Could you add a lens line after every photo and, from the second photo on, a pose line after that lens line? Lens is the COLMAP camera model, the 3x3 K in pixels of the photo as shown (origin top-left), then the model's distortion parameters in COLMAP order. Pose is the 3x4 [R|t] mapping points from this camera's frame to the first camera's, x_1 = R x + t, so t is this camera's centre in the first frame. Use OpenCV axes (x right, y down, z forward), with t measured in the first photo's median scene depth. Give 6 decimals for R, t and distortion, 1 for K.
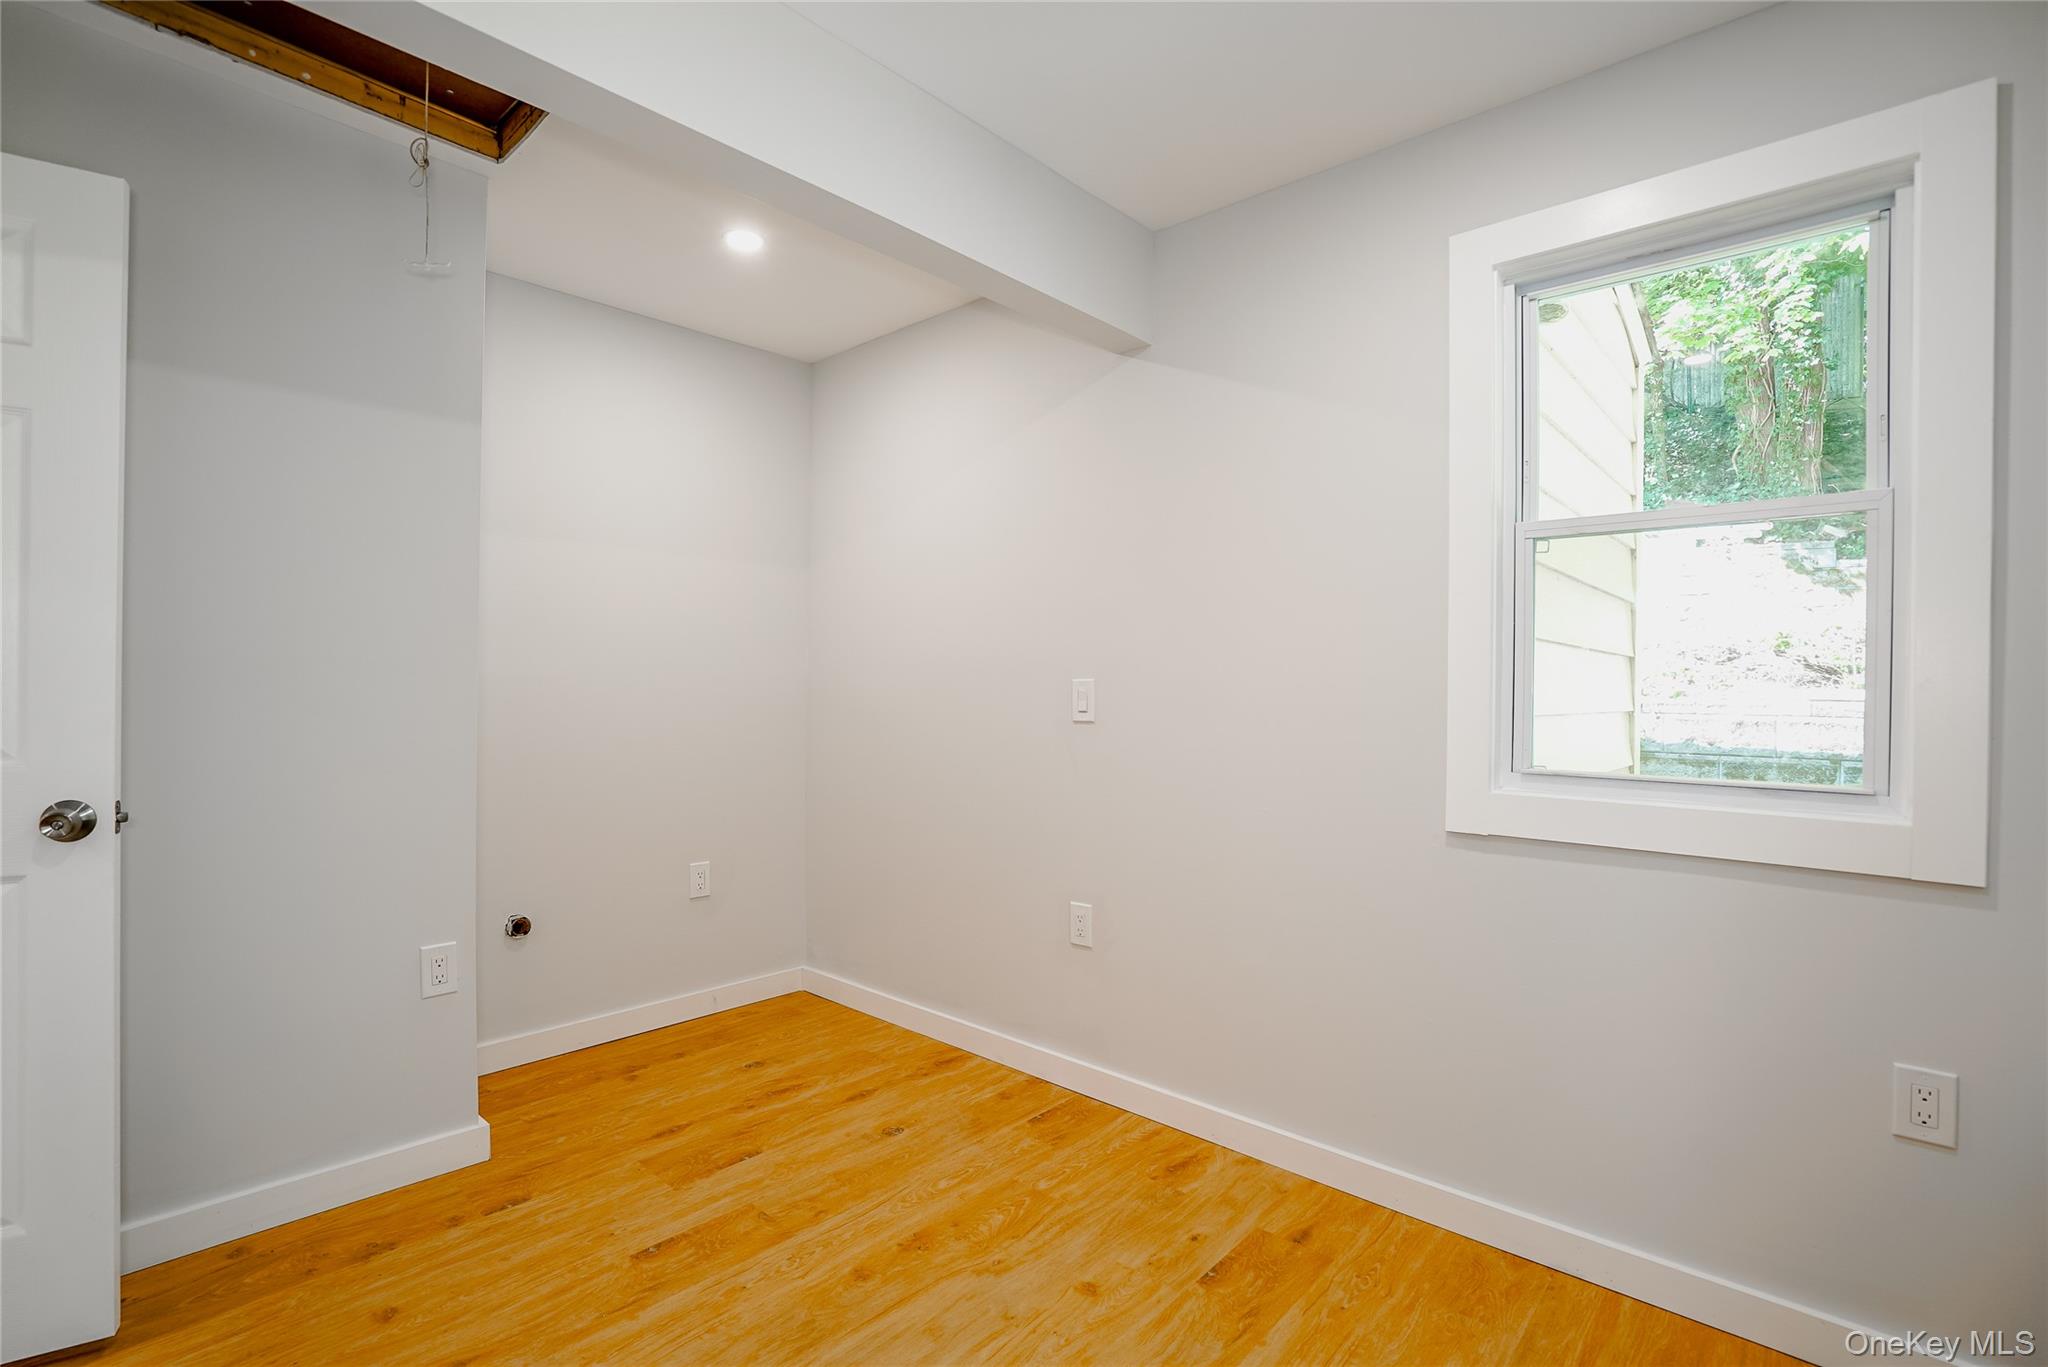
lens RADIAL K [[978.3, 0, 1012.6], [0, 978.3, 696.3], [0, 0, 1]] dist [-0.031658, 0.014266]
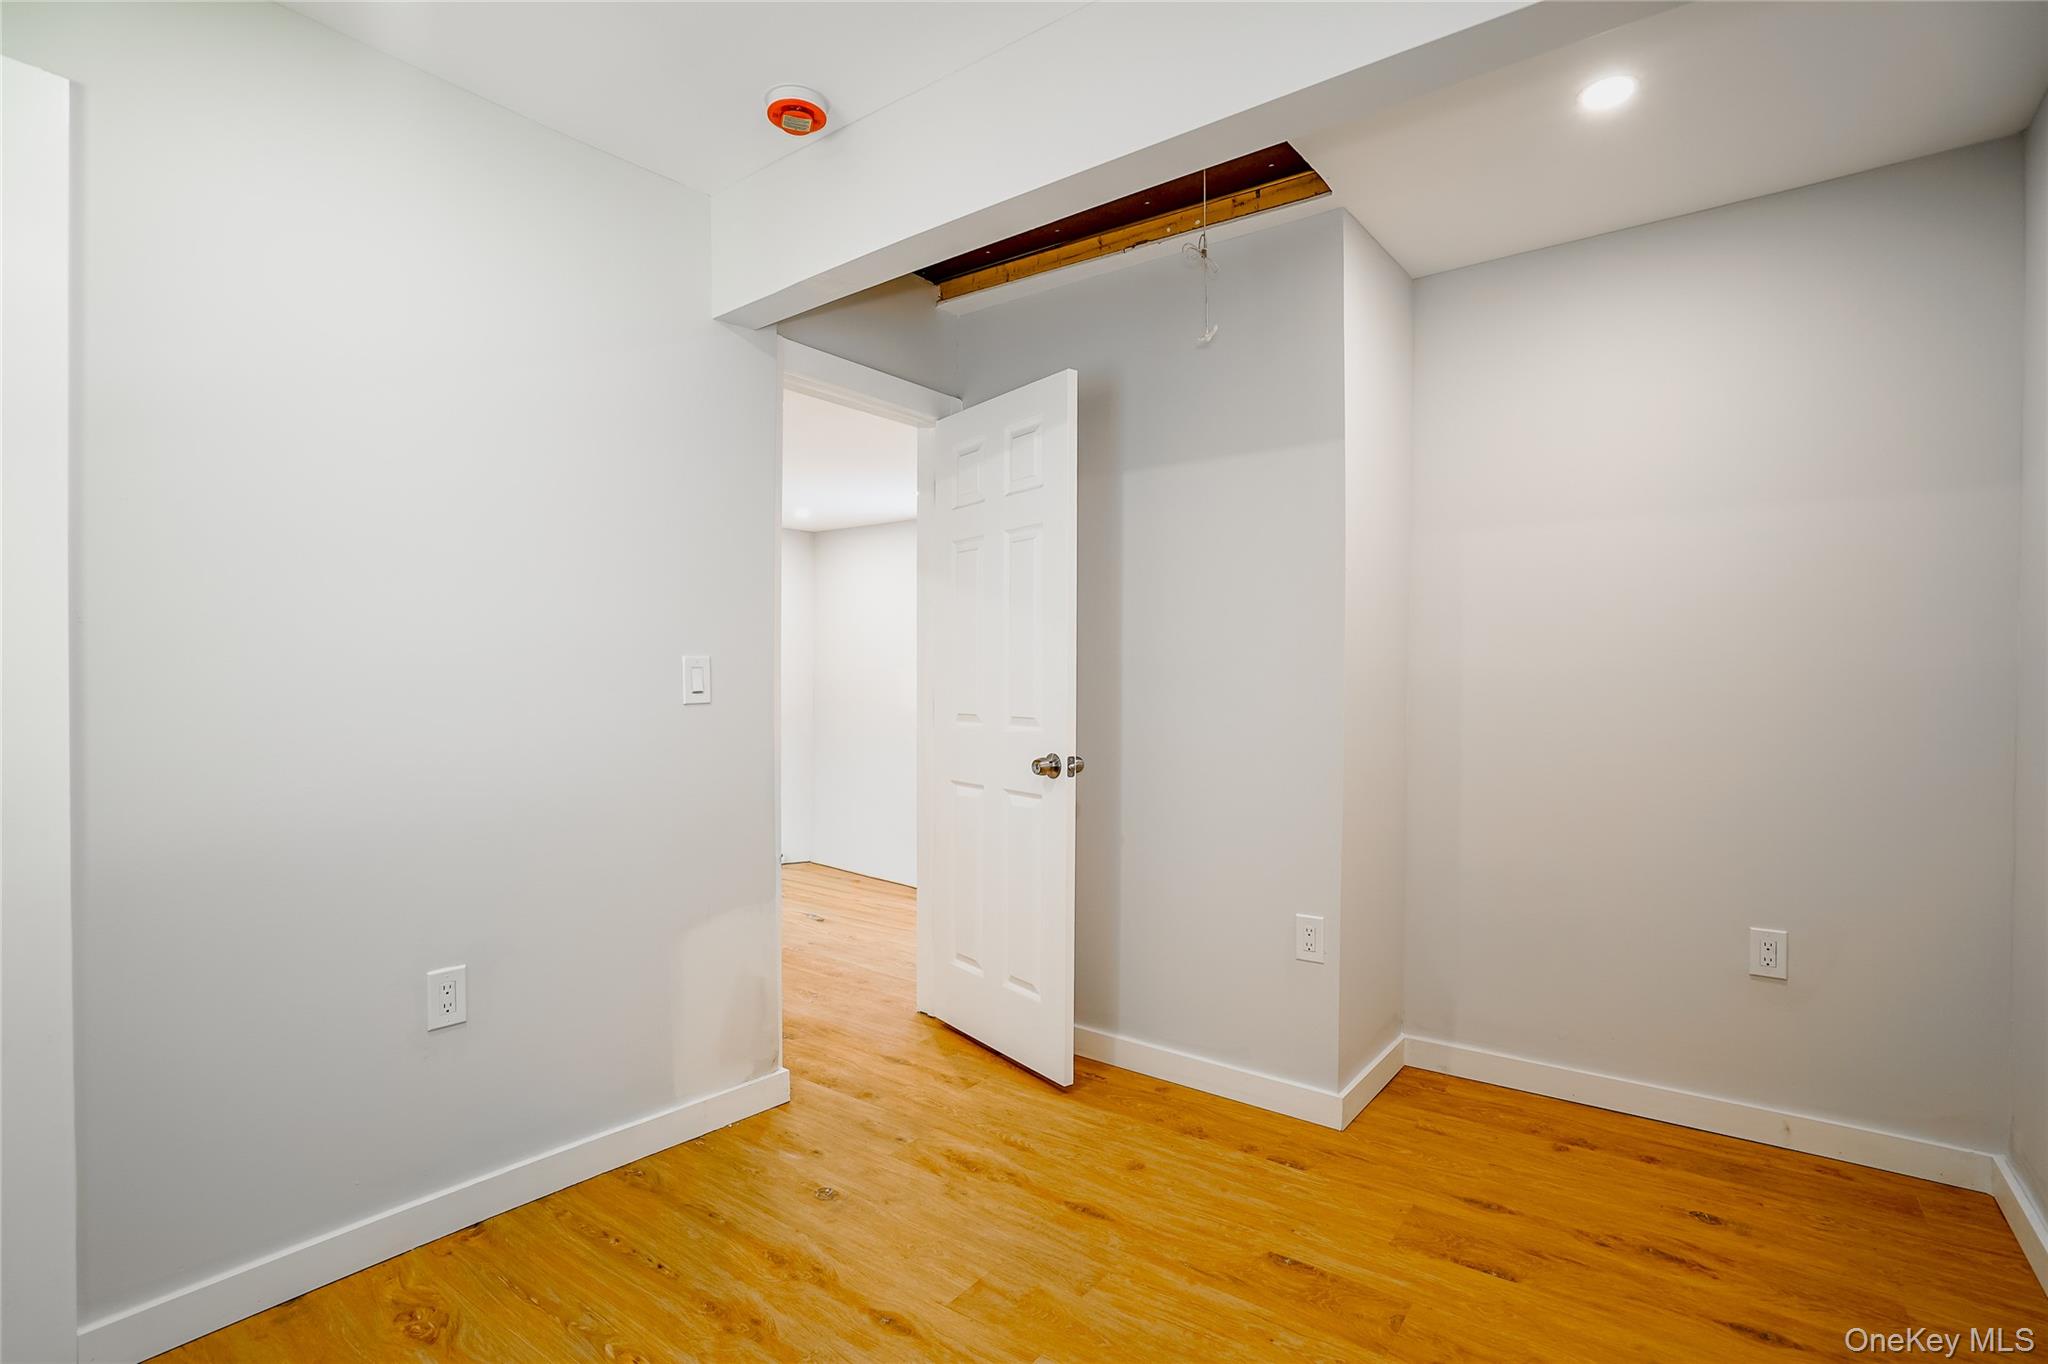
lens RADIAL K [[978.3, 0, 1012.6], [0, 978.3, 694.8], [0, 0, 1]] dist [-0.031658, 0.014266]
pose [[0.070156, -0.007327, -0.997509, 0.529401], [-0.006852, 0.999946, -0.007826, 0.010740], [0.997512, 0.007384, 0.070102, 0.590756]]
